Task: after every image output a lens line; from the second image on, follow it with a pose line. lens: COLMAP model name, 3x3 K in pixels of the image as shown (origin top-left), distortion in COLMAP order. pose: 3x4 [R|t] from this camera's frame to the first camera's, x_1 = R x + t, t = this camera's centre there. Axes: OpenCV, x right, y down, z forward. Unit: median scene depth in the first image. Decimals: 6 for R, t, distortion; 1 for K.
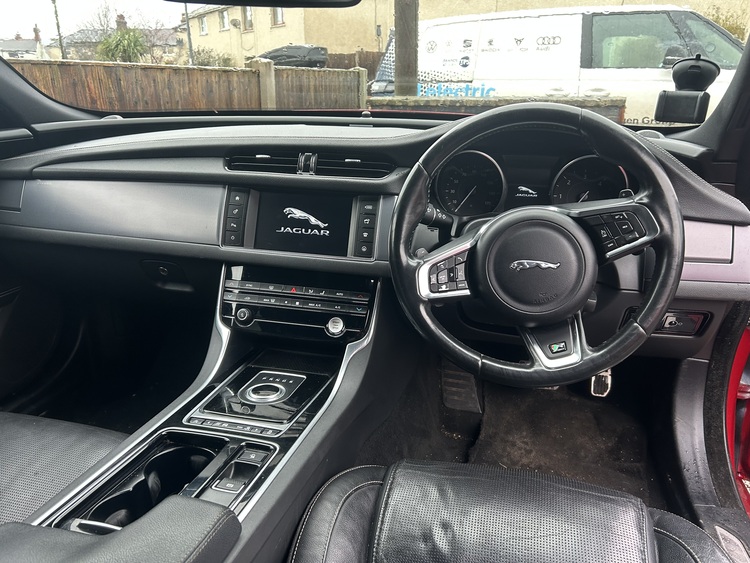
lens RADIAL K [[526.2, 0, 375.0], [0, 526.2, 281.5], [0, 0, 1]] dist [0.028469, -0.002580]
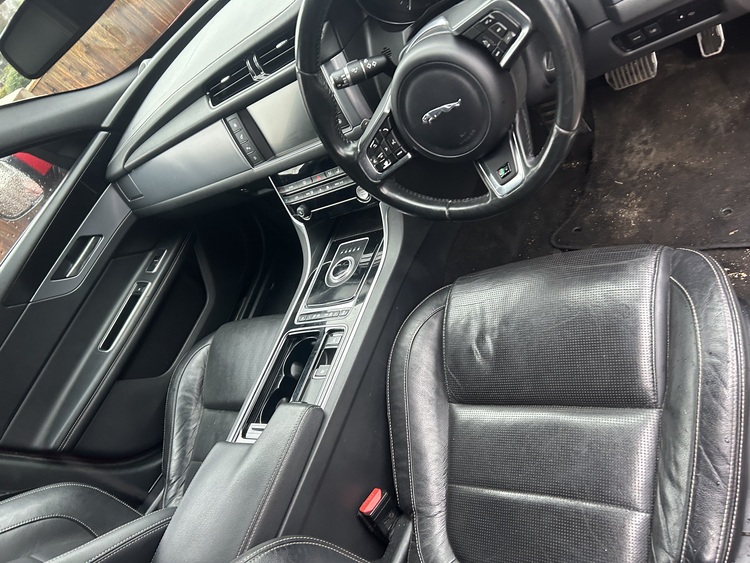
lens RADIAL K [[526.2, 0, 375.0], [0, 526.2, 281.5], [0, 0, 1]] dist [0.028469, -0.002580]
pose [[0.787126, -0.344902, -0.511346, 0.439877], [0.560986, 0.744922, 0.361090, -0.158874], [0.256372, -0.571081, 0.779833, 0.035562]]
